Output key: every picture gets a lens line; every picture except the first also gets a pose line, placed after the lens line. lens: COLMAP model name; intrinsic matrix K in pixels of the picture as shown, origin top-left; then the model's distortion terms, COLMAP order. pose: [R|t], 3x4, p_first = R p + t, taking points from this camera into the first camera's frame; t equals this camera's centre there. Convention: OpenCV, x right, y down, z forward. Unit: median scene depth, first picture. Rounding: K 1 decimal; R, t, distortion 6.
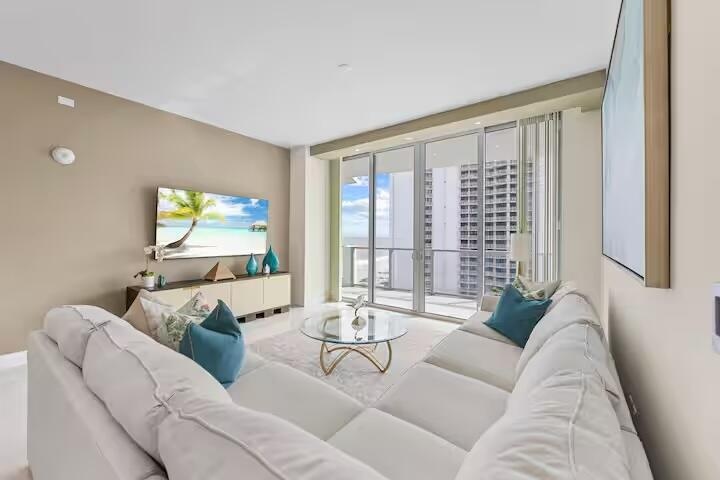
lens RADIAL K [[282.9, 0, 362.4], [0, 282.9, 236.6], [0, 0, 1]] dist [-0.000969, 0.000037]
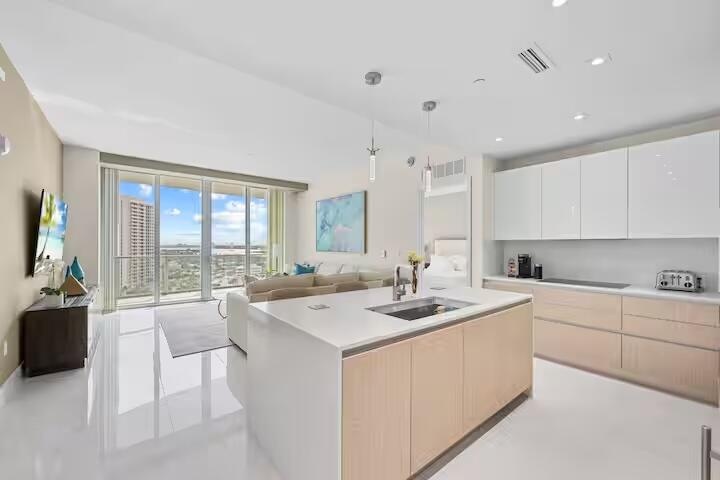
lens RADIAL K [[287.5, 0, 358.2], [0, 287.5, 236.4], [0, 0, 1]] dist [0.000947, -0.000027]
pose [[0.237726, 0.025639, 0.970994, -1.023976], [0.004664, 0.999610, -0.027537, -0.005702], [-0.971321, 0.011075, 0.237513, -0.084924]]
